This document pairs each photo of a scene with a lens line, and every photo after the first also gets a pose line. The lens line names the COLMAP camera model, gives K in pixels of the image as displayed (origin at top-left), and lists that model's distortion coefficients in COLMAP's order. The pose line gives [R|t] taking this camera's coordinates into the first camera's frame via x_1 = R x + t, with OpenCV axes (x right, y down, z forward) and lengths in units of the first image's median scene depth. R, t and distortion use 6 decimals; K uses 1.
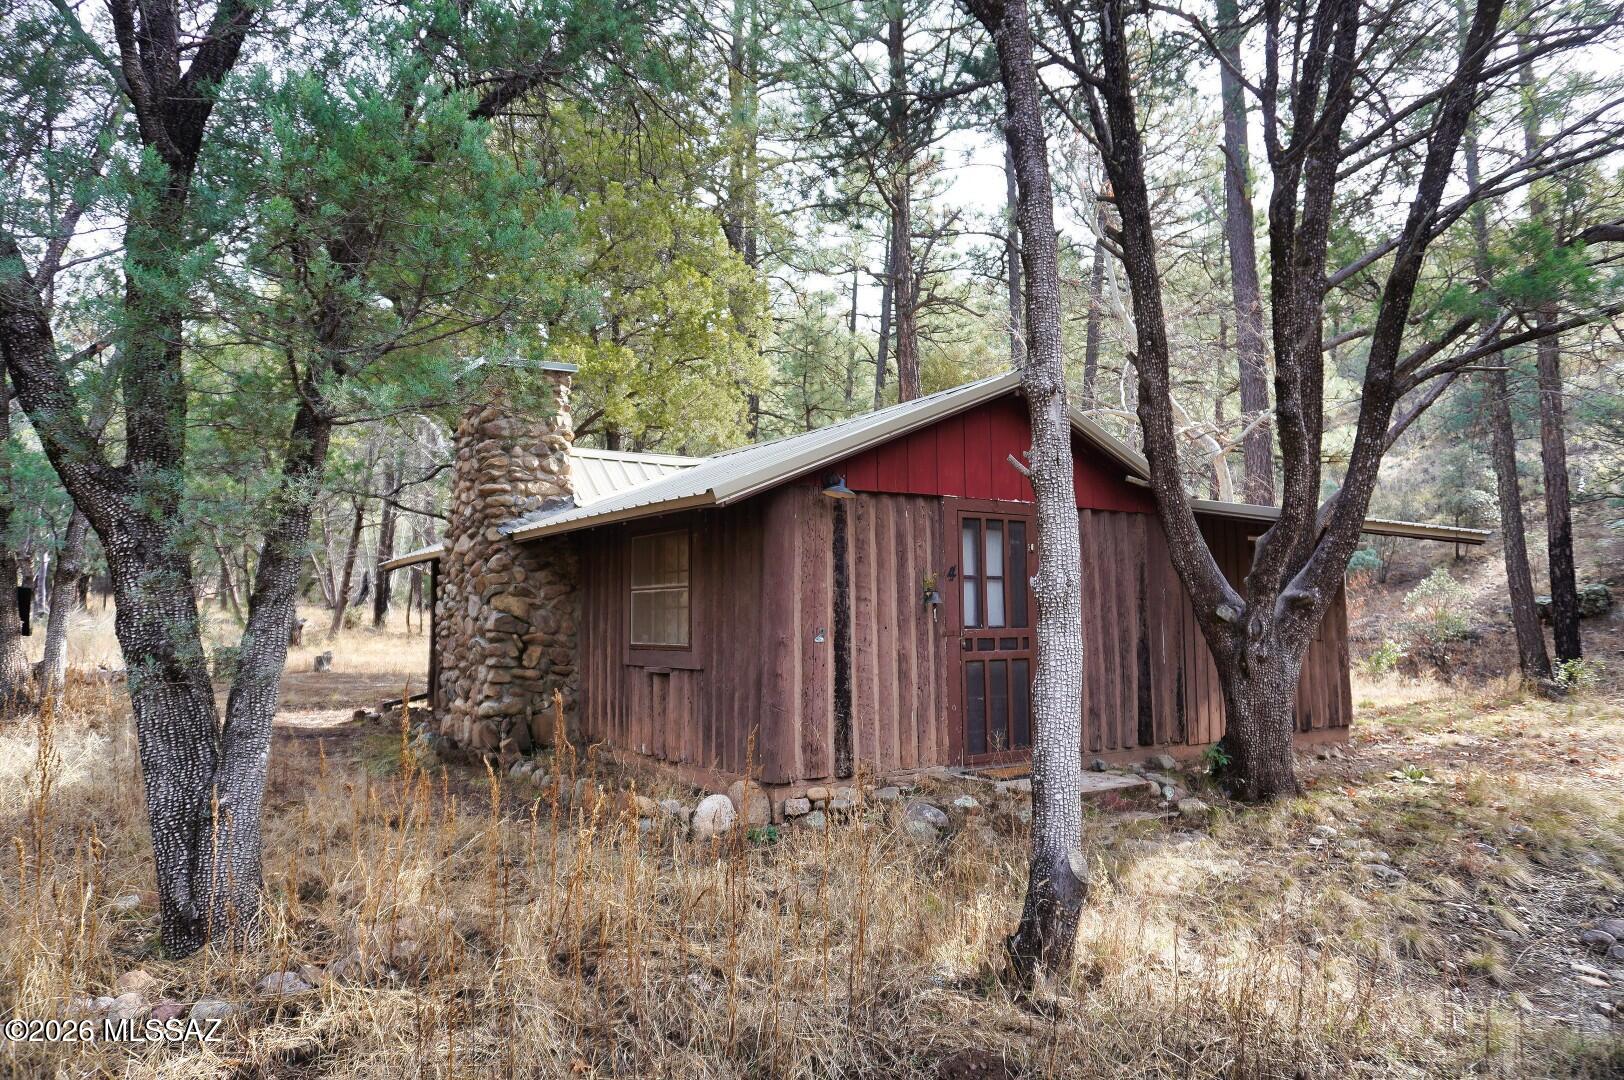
lens RADIAL K [[1086.7, 0, 812.3], [0, 1086.7, 534.2], [0, 0, 1]] dist [-0.066133, -0.000390]
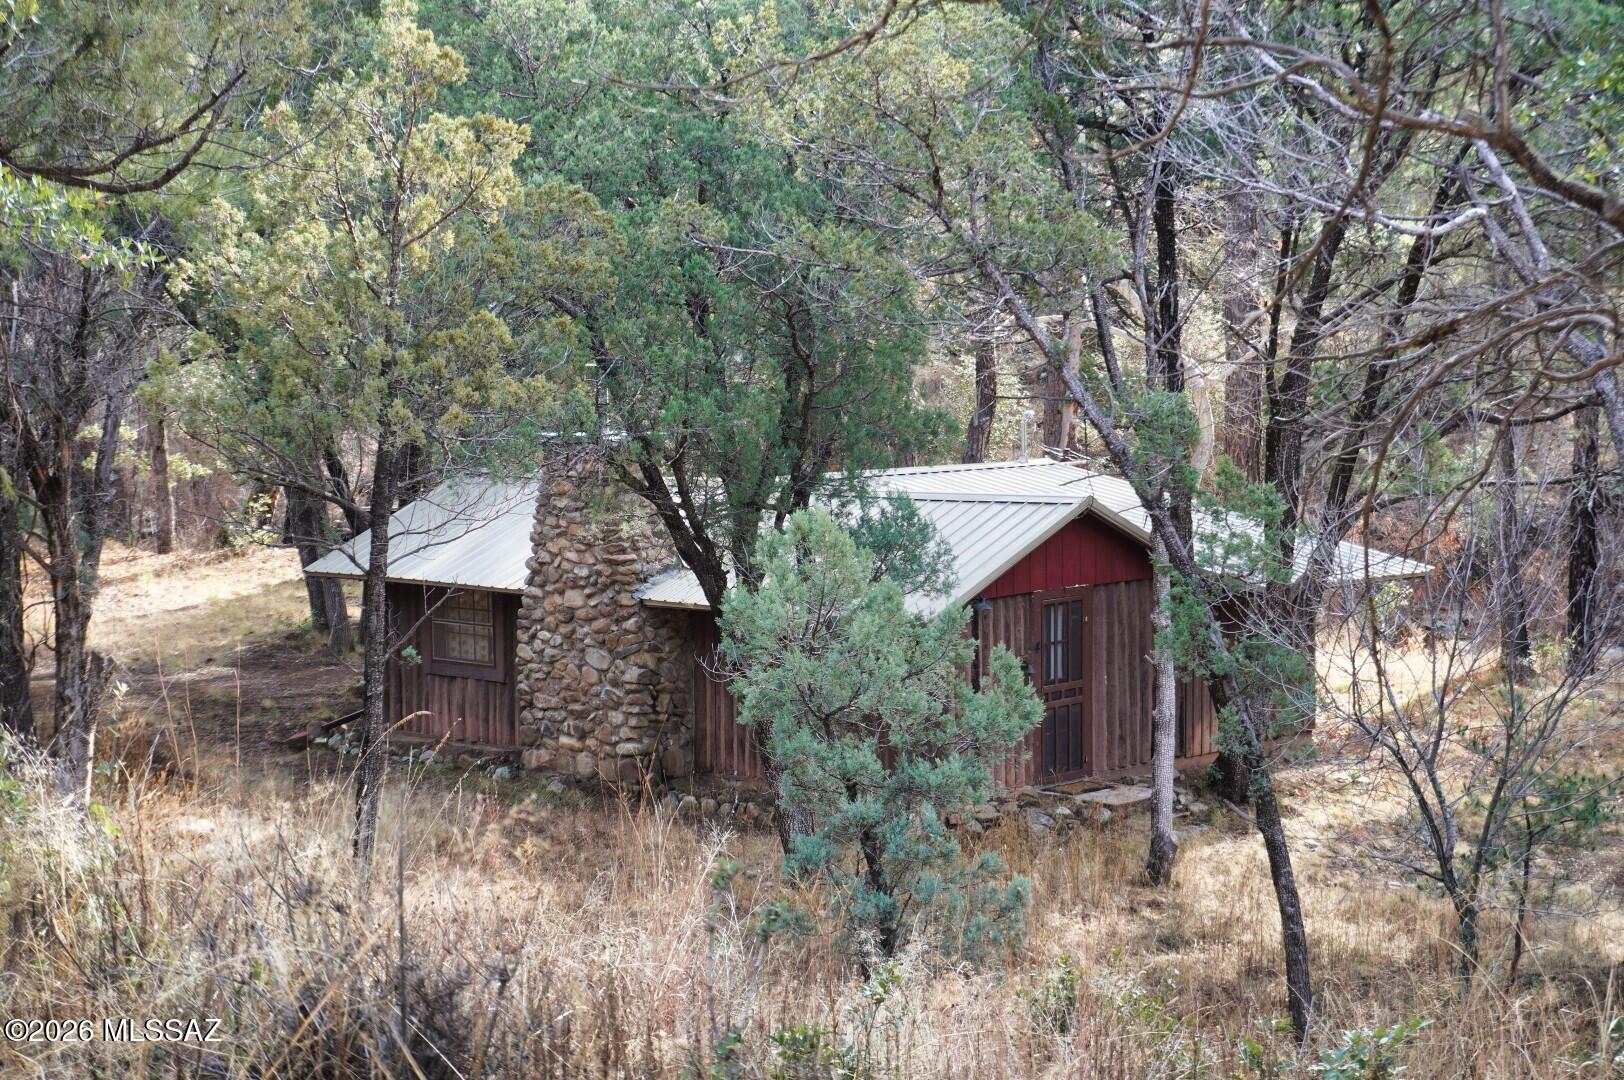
lens RADIAL K [[3099.2, 0, 812.1], [0, 3099.2, 540.5], [0, 0, 1]] dist [-0.071878, 0.000000]
pose [[0.964801, -0.019256, 0.262276, -0.975827], [-0.024091, 0.986650, 0.161061, -0.601992], [-0.261876, -0.161710, 0.951457, -2.195351]]
